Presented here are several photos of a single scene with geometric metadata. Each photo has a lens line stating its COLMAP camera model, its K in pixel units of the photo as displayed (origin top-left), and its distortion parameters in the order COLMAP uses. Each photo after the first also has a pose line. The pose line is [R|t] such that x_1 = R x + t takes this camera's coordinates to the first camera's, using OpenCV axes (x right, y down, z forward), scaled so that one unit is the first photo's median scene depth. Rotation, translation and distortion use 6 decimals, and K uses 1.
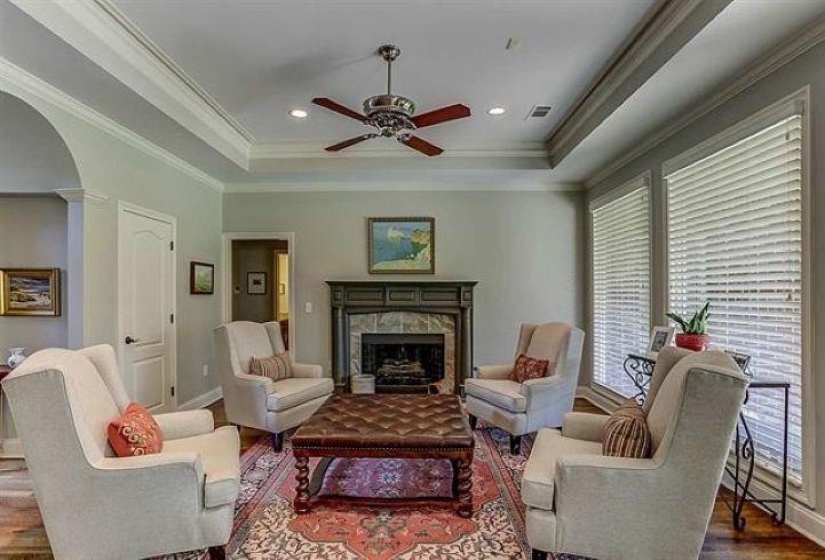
lens RADIAL K [[414.2, 0, 412.4], [0, 414.2, 287.2], [0, 0, 1]] dist [-0.015827, 0.002598]
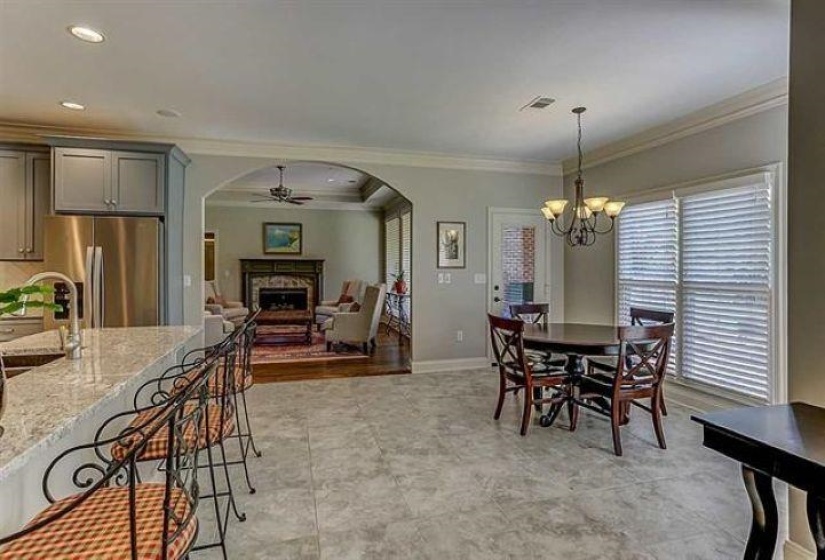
lens RADIAL K [[414.2, 0, 389.6], [0, 414.2, 264.3], [0, 0, 1]] dist [-0.015827, 0.002598]
pose [[0.970158, 0.005753, 0.242404, -0.012138], [-0.008445, 0.999914, 0.010068, -0.012723], [-0.242325, -0.011815, 0.970123, -0.851222]]
